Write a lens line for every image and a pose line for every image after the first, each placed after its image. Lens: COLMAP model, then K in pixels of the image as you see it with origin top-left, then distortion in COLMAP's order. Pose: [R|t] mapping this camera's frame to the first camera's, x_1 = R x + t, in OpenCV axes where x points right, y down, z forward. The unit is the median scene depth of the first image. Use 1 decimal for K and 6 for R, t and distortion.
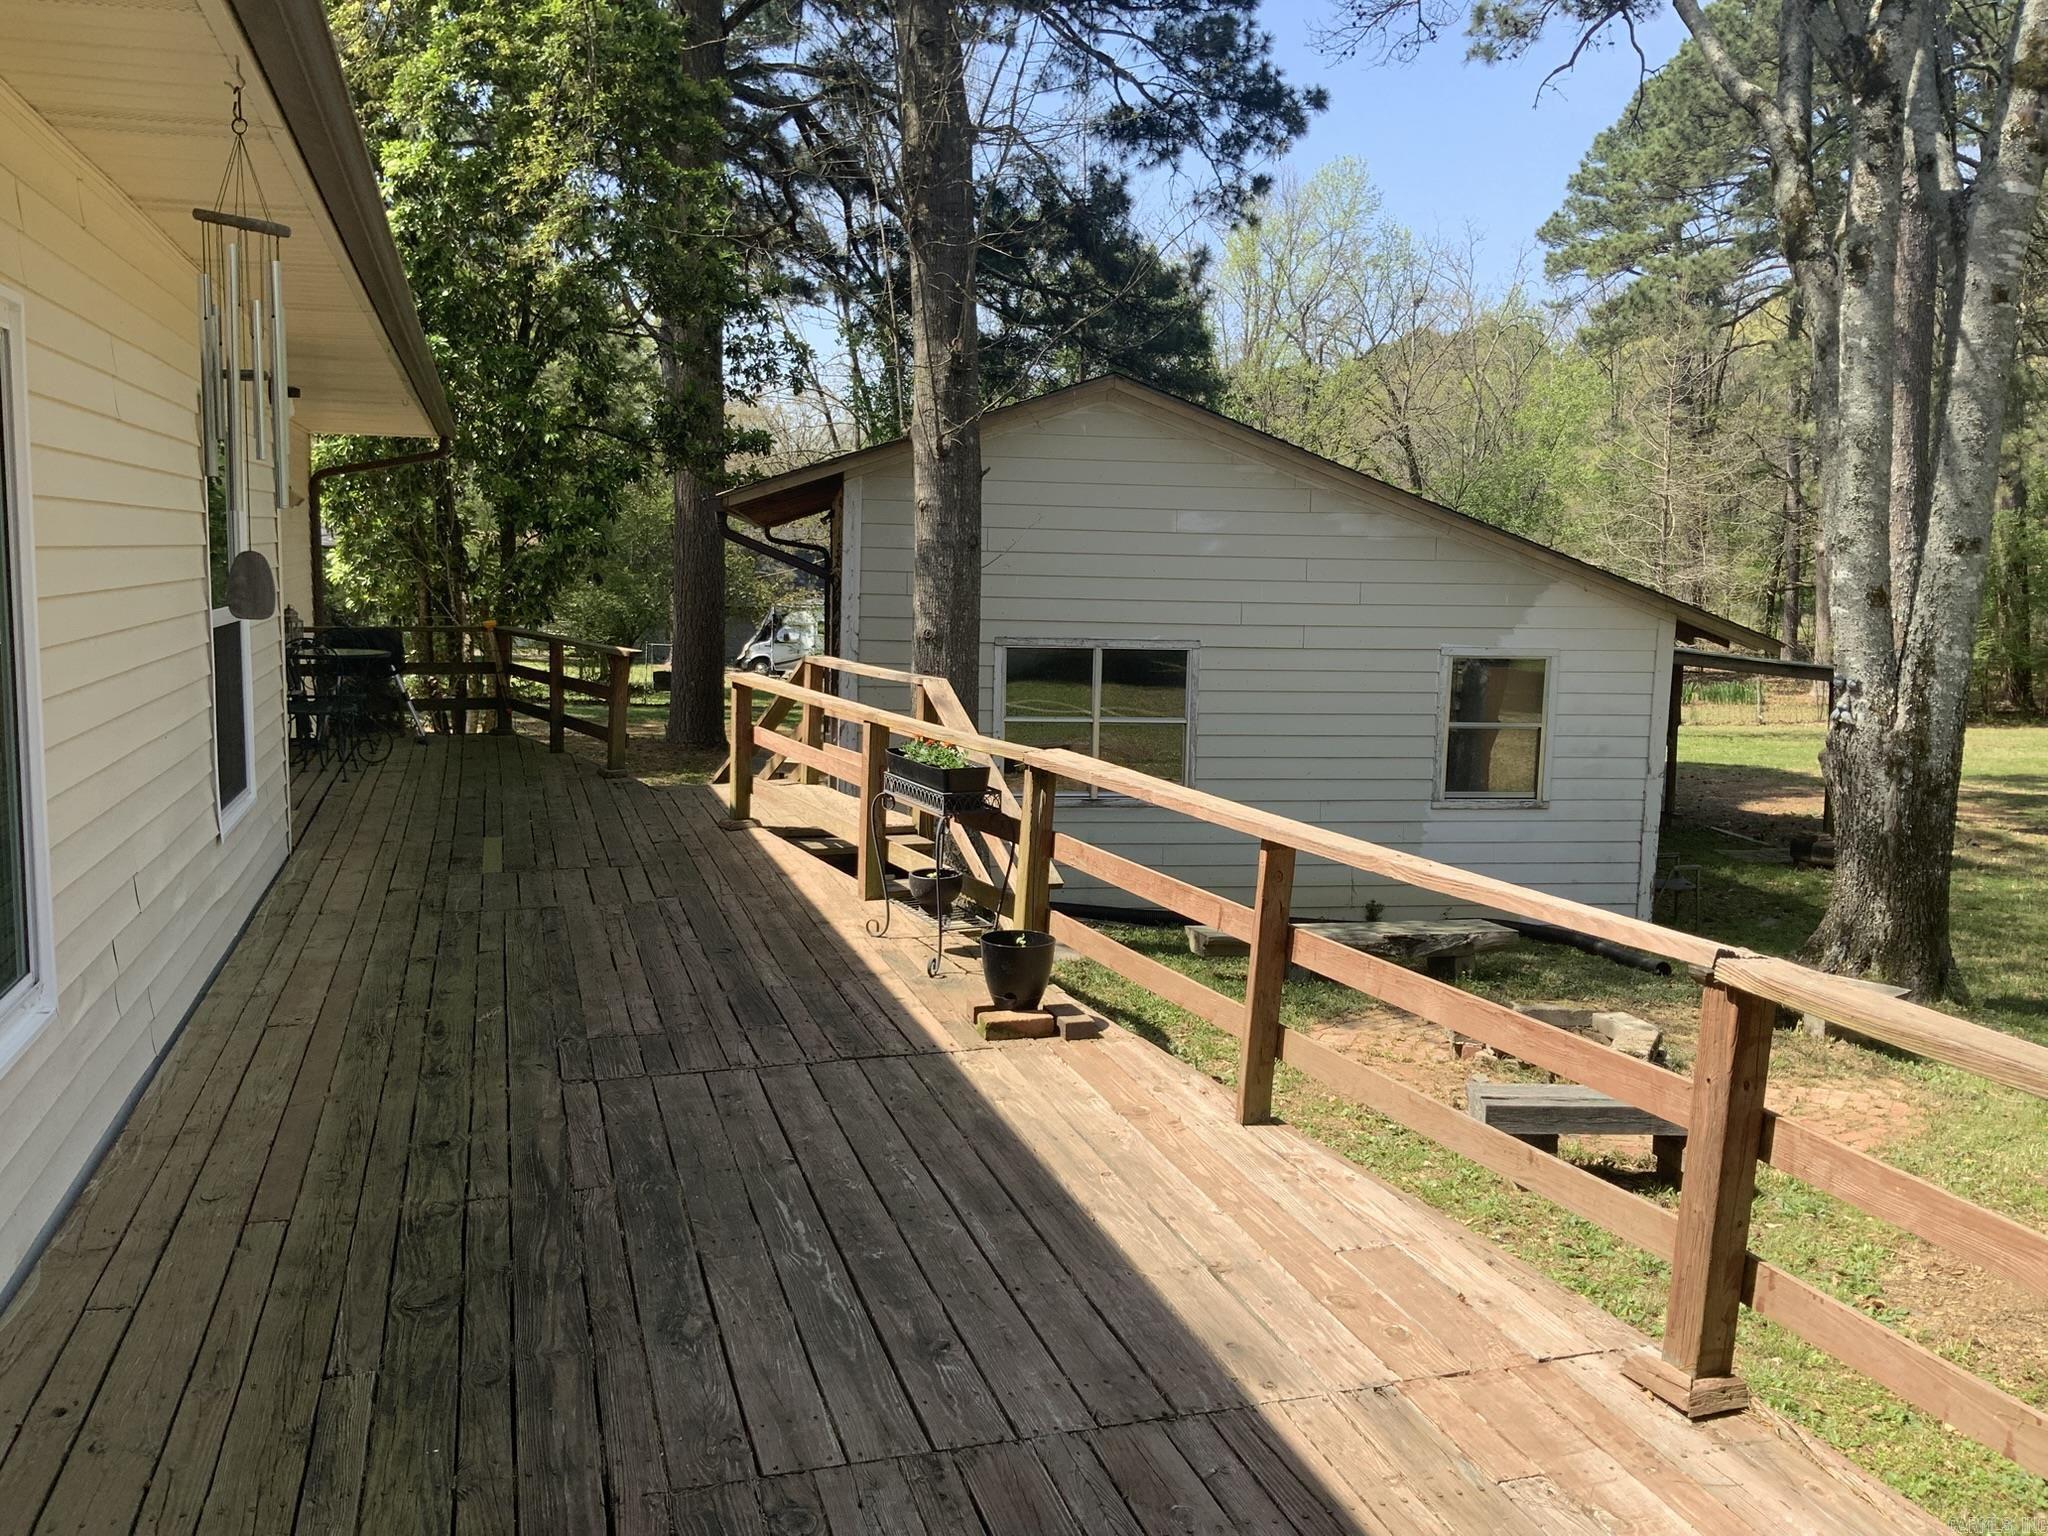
lens RADIAL K [[1671.2, 0, 1014.6], [0, 1671.2, 761.9], [0, 0, 1]] dist [0.104742, -0.208645]
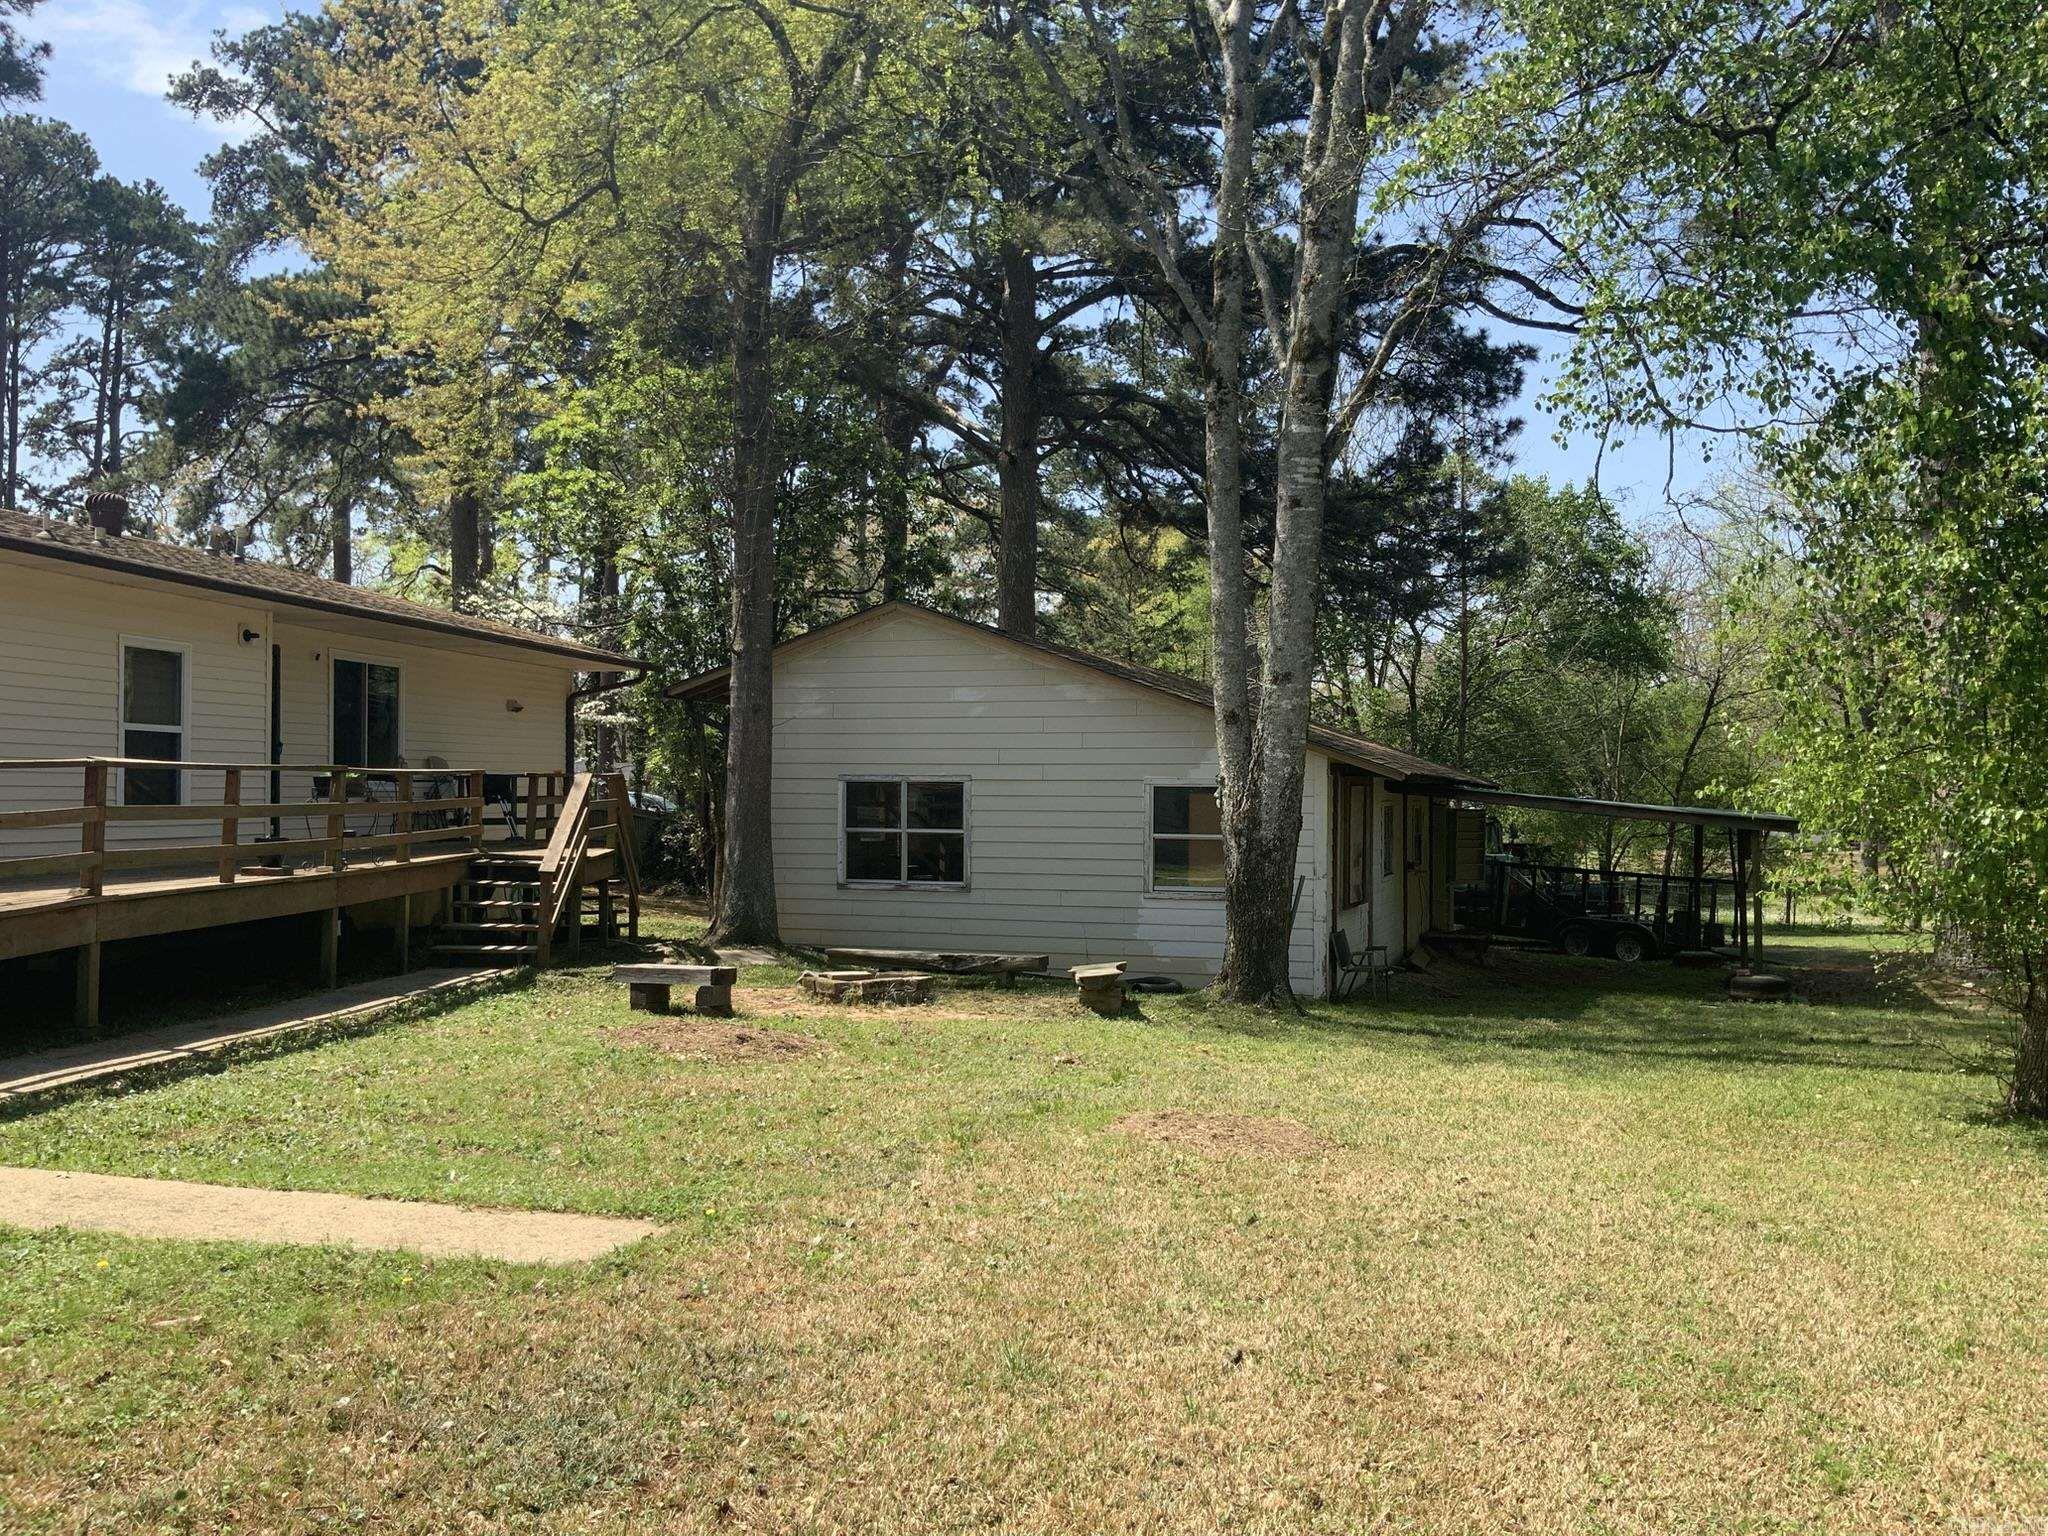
lens RADIAL K [[1671.2, 0, 1014.6], [0, 1671.2, 761.9], [0, 0, 1]] dist [0.104742, -0.208645]
pose [[0.900369, -0.025067, -0.434404, 0.762045], [-0.040235, 0.989266, -0.140477, 0.115285], [0.433263, 0.143959, 0.889696, -0.260188]]
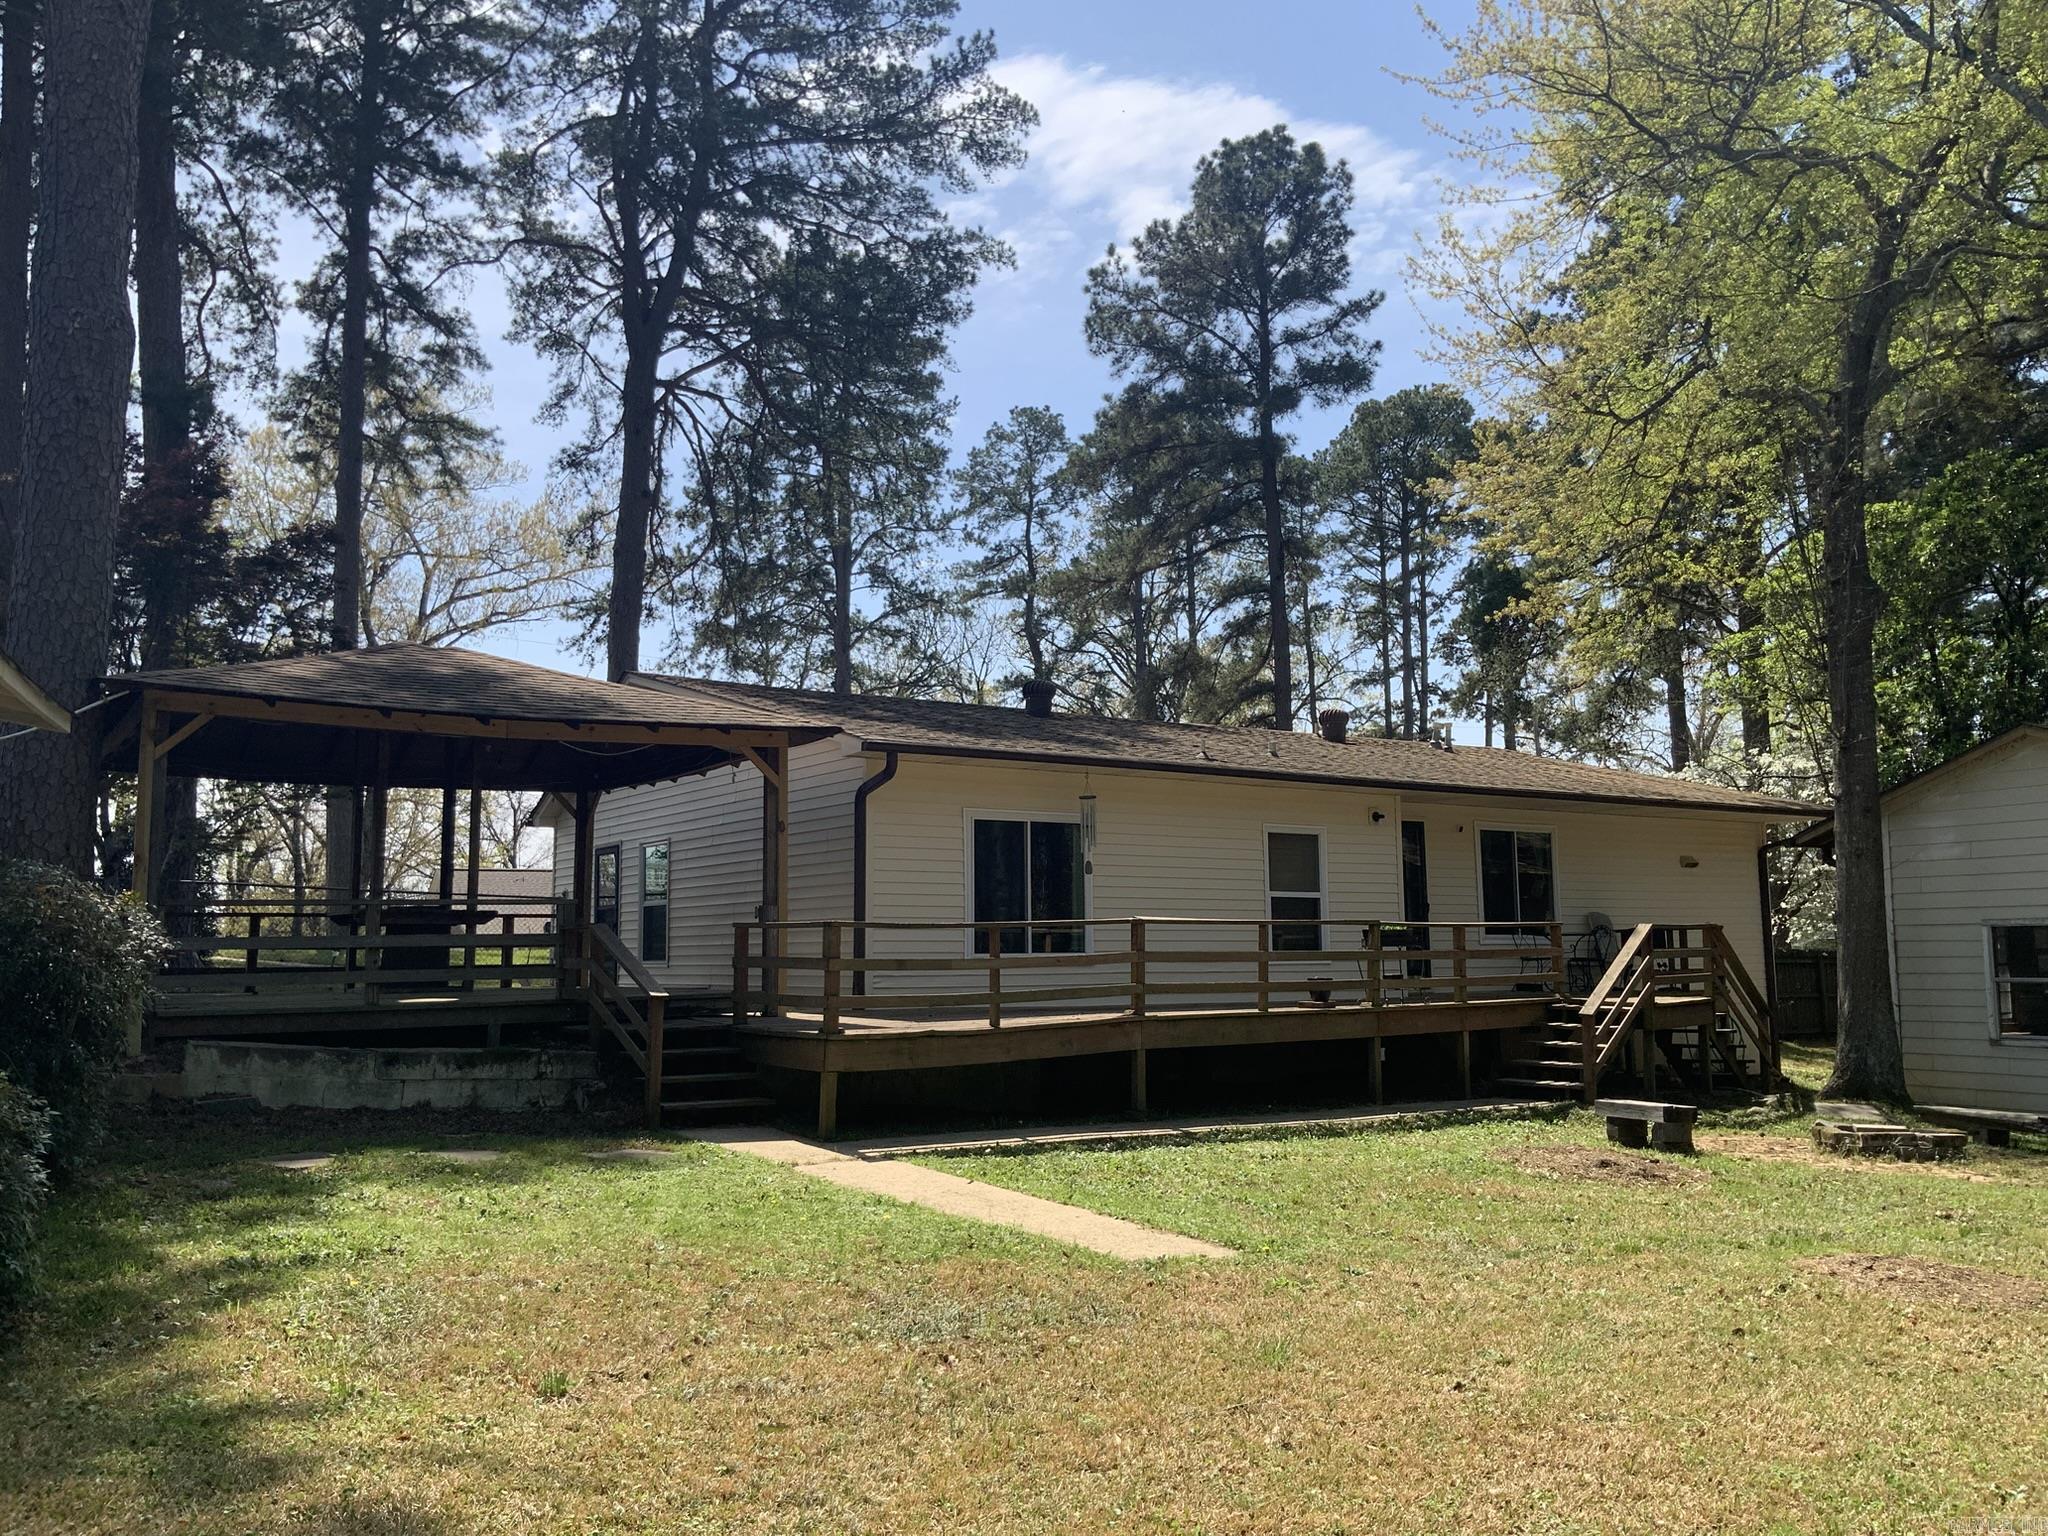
lens RADIAL K [[1671.2, 0, 1014.6], [0, 1671.2, 761.9], [0, 0, 1]] dist [0.104742, -0.208645]
pose [[0.288090, -0.133956, -0.948188, 1.050299], [-0.105854, 0.979645, -0.170562, 0.116480], [0.951735, 0.149507, 0.268046, -0.149531]]
